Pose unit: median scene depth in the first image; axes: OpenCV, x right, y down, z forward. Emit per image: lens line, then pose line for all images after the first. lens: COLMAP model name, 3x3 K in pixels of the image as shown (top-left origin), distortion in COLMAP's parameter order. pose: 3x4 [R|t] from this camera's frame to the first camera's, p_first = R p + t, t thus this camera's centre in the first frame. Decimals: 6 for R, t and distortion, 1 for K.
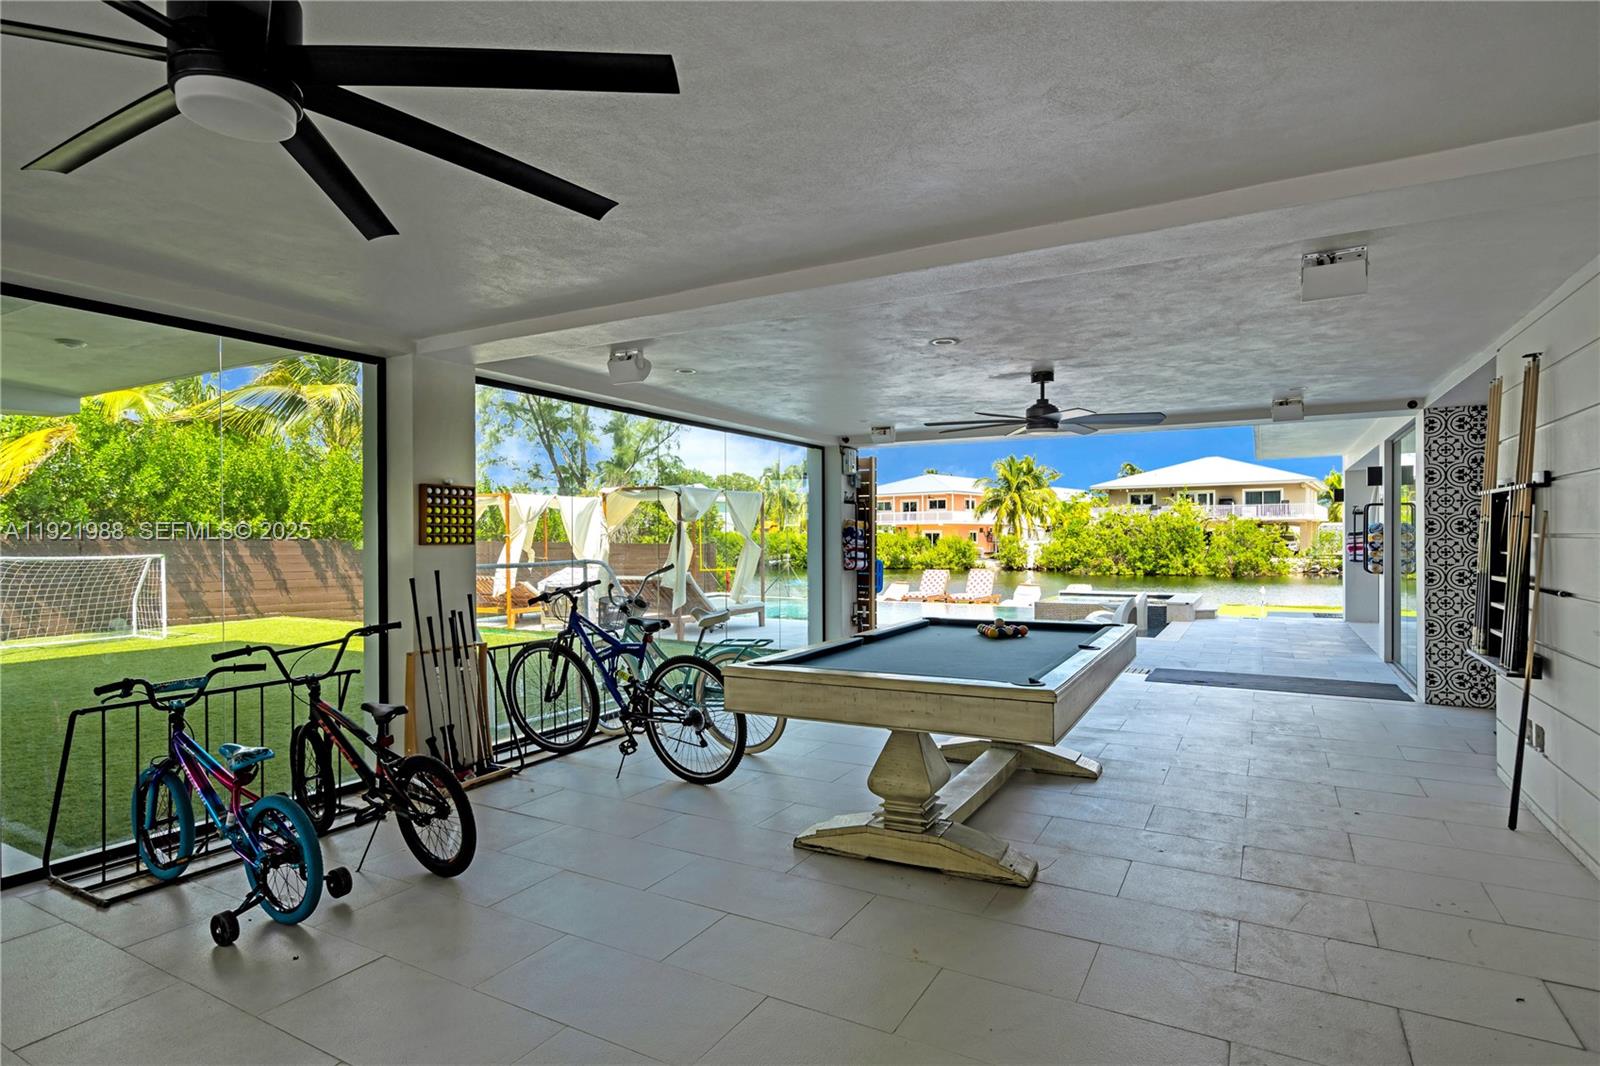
lens RADIAL K [[807.1, 0, 810.3], [0, 807.1, 533.8], [0, 0, 1]] dist [0.004684, 0.000700]
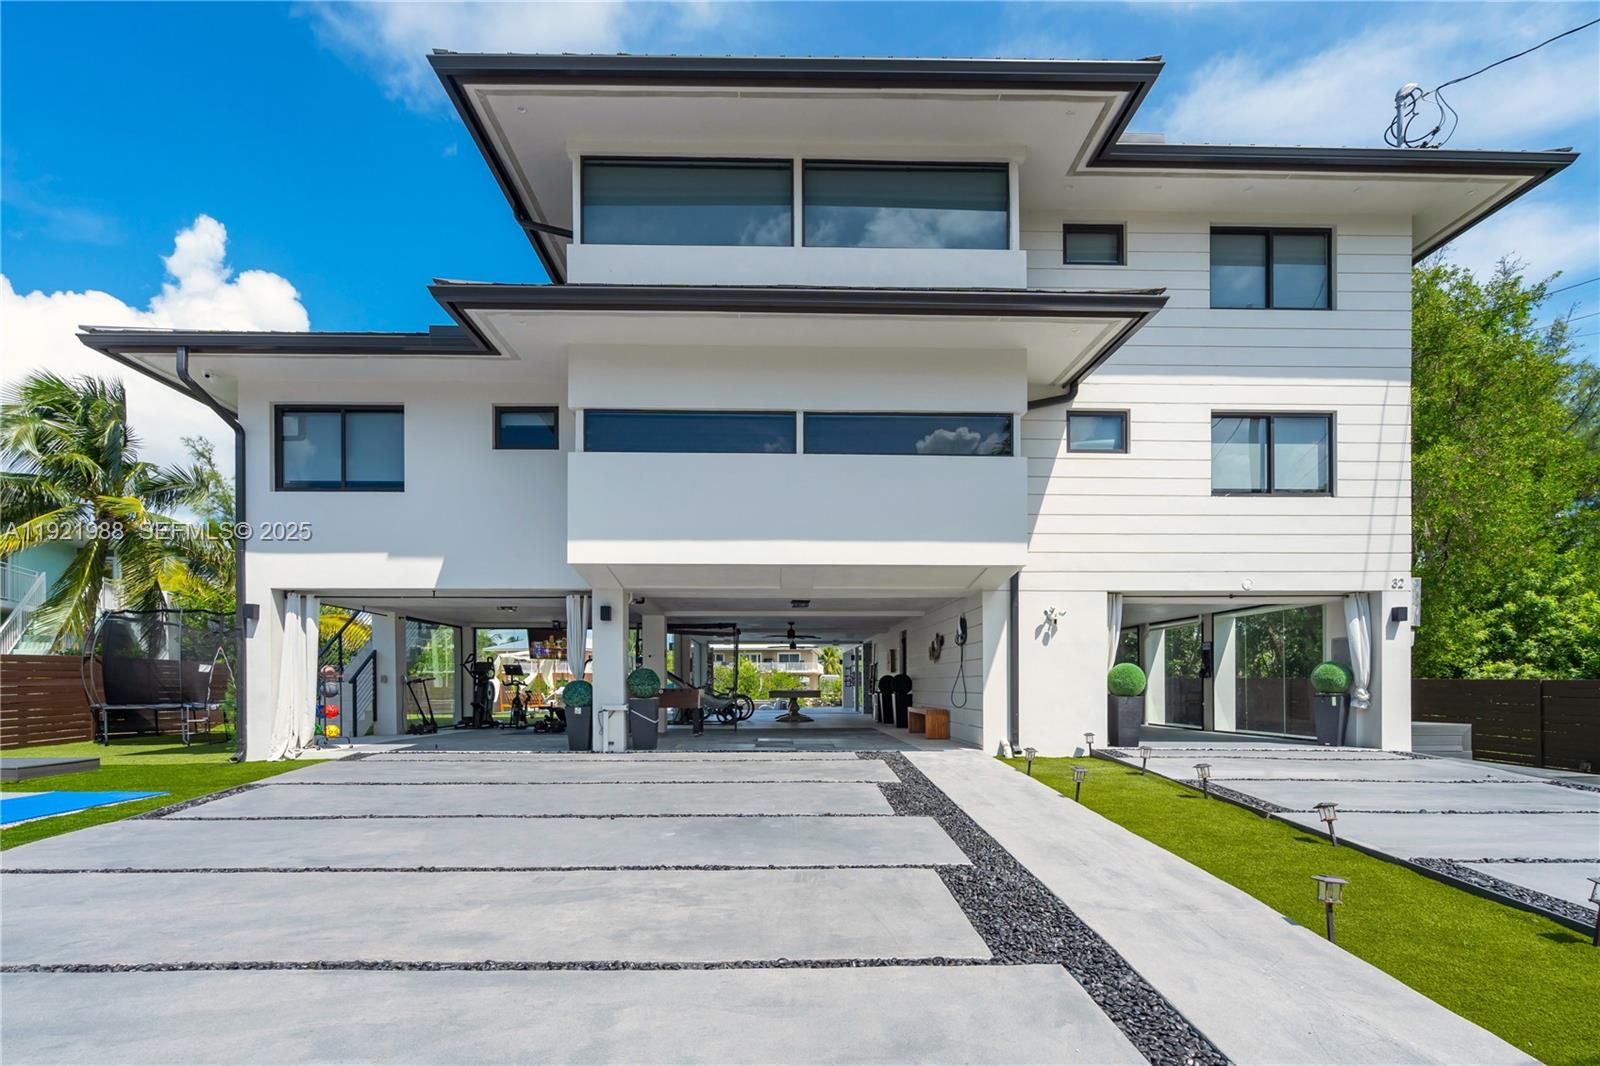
lens RADIAL K [[729.0, 0, 798.0], [0, 729.0, 680.6], [0, 0, 1]] dist [-0.006407, 0.003162]
pose [[0.860018, 0.008312, 0.510197, -0.136277], [-0.007222, 0.999965, -0.004117, 0.003674], [-0.510213, -0.000144, 0.860048, -0.206938]]
